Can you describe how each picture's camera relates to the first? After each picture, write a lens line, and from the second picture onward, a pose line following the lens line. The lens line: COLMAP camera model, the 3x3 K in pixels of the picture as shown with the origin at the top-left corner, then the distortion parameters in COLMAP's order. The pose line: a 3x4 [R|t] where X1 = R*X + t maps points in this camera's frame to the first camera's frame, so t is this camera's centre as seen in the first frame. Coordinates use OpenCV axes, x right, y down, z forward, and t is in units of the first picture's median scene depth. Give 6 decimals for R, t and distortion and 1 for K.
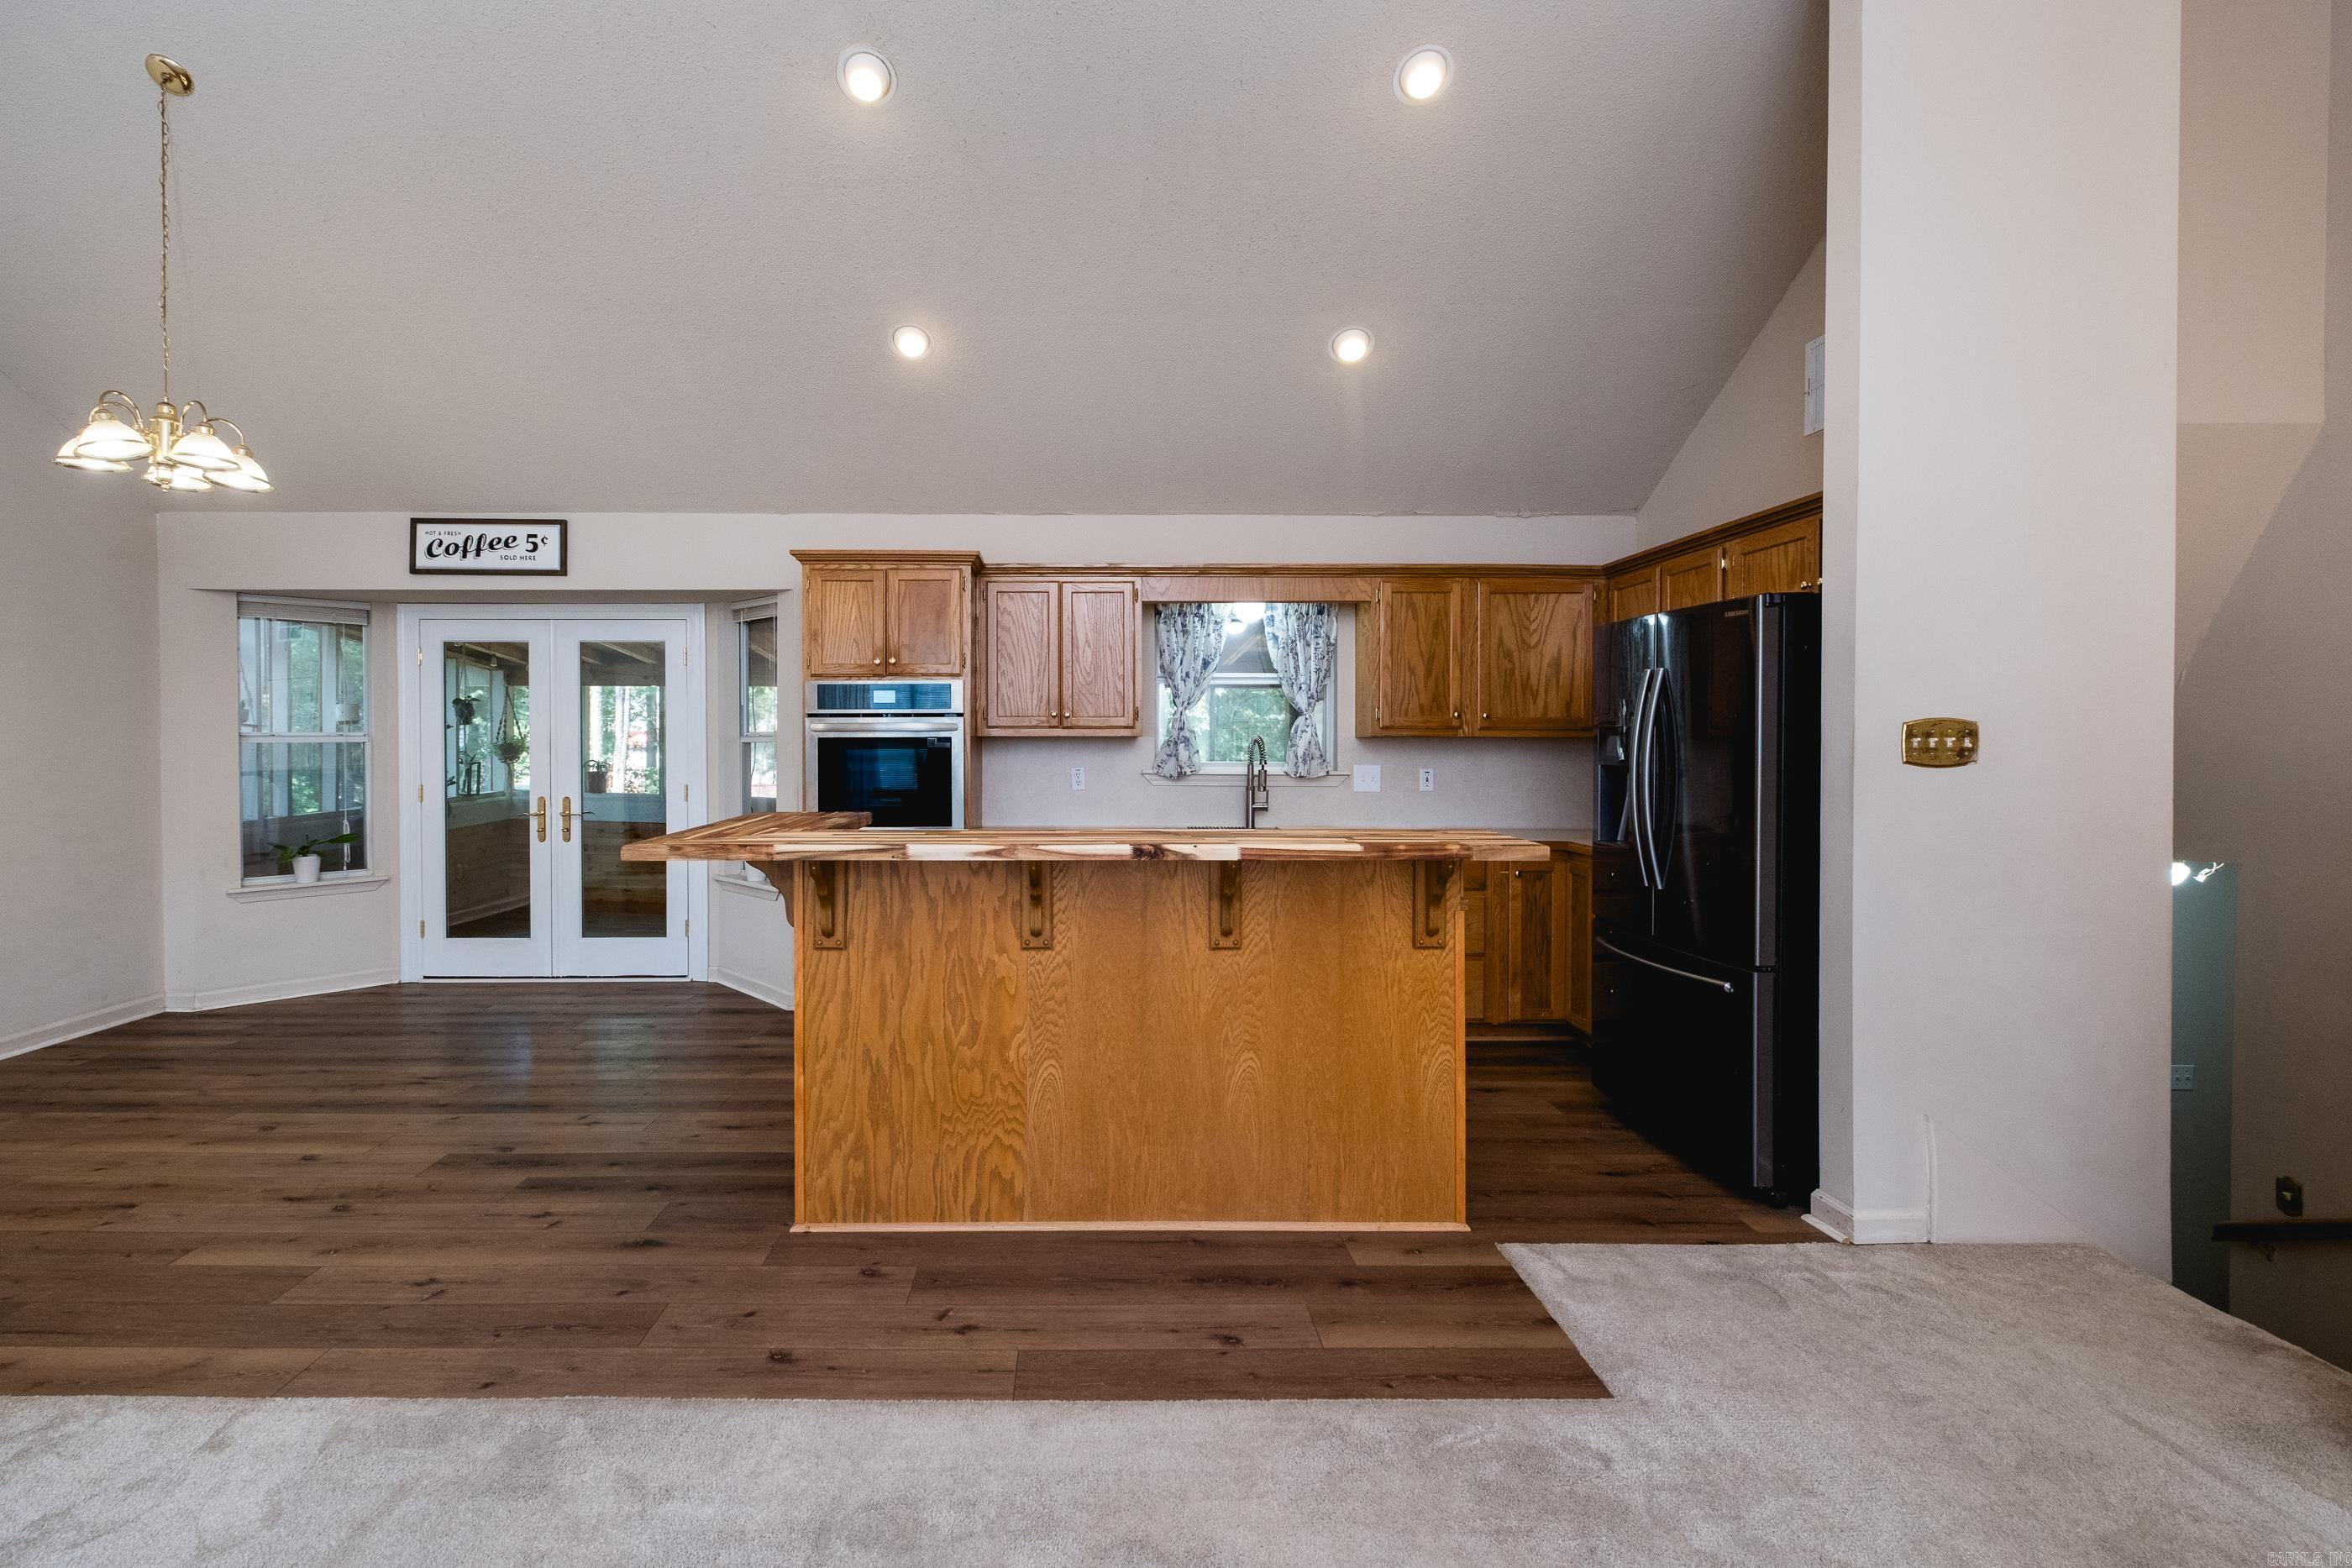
lens RADIAL K [[1057.6, 0, 1088.6], [0, 1057.6, 758.7], [0, 0, 1]] dist [0.012722, -0.007526]
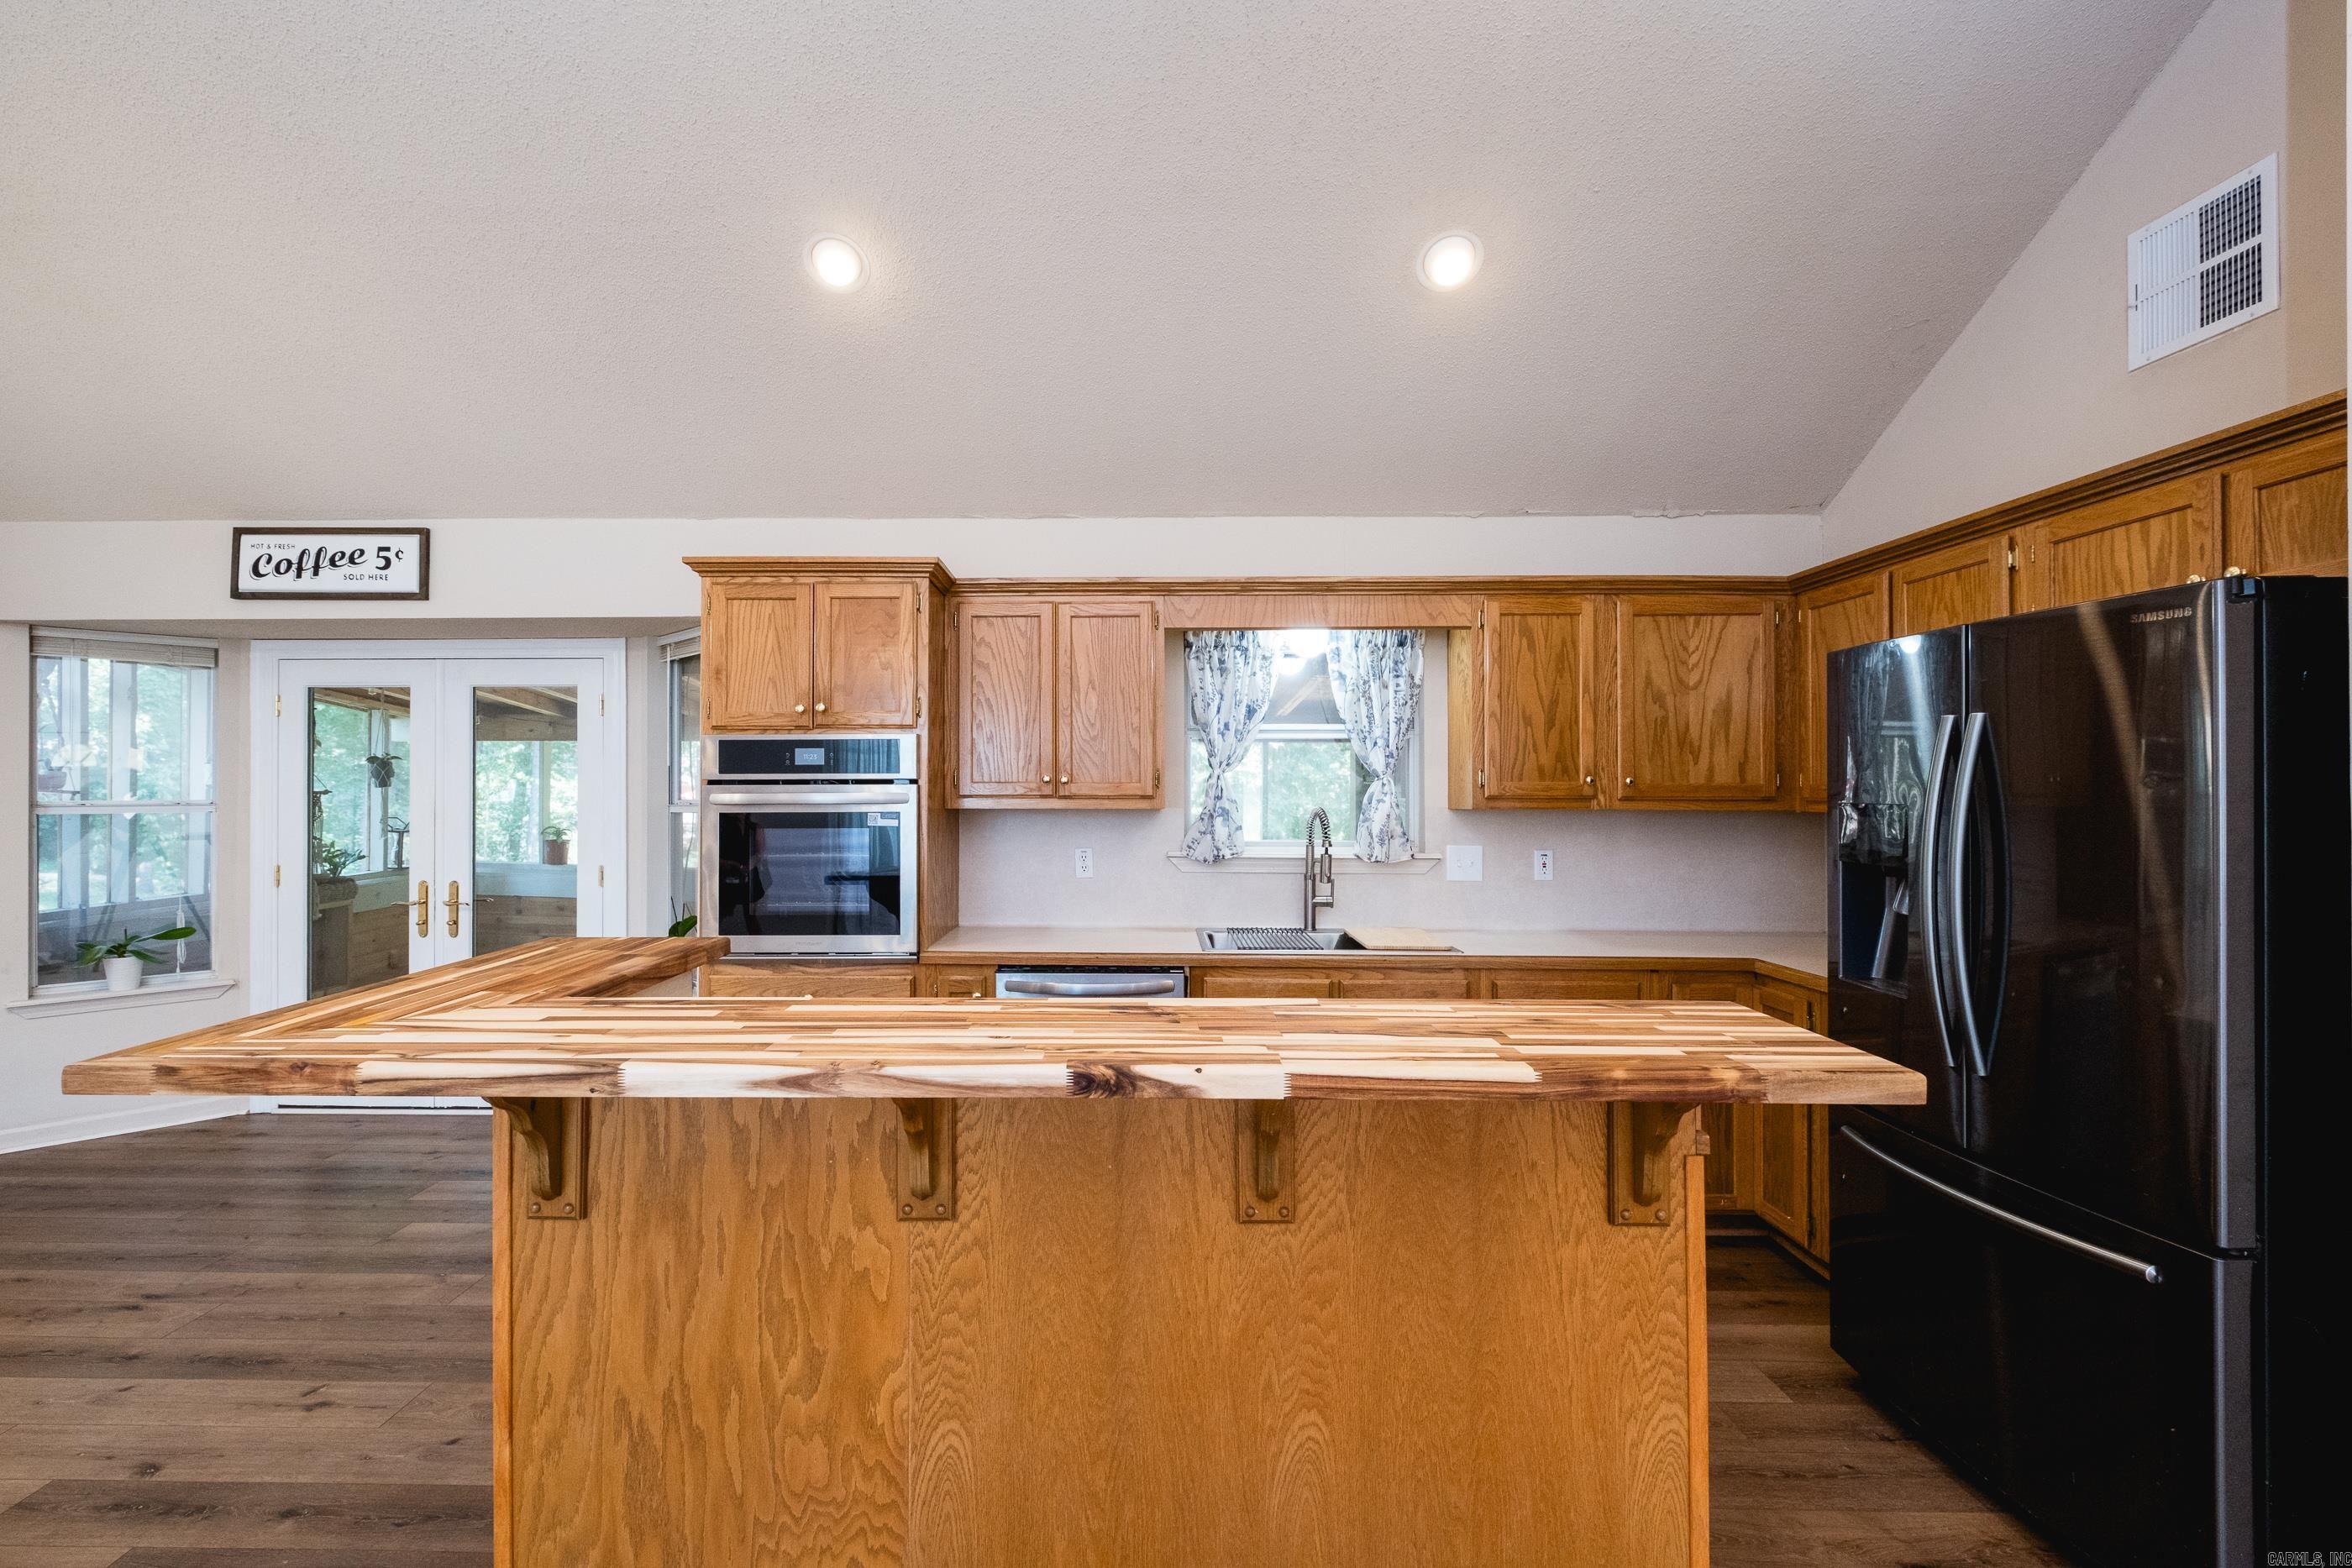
lens RADIAL K [[1035.8, 0, 1126.2], [0, 1035.8, 778.7], [0, 0, 1]] dist [0.007933, -0.005192]
pose [[0.999719, 0.000083, -0.023693, 0.058169], [-0.000729, 0.999628, -0.027272, -0.031285], [0.023682, 0.027282, 0.999347, 0.379829]]
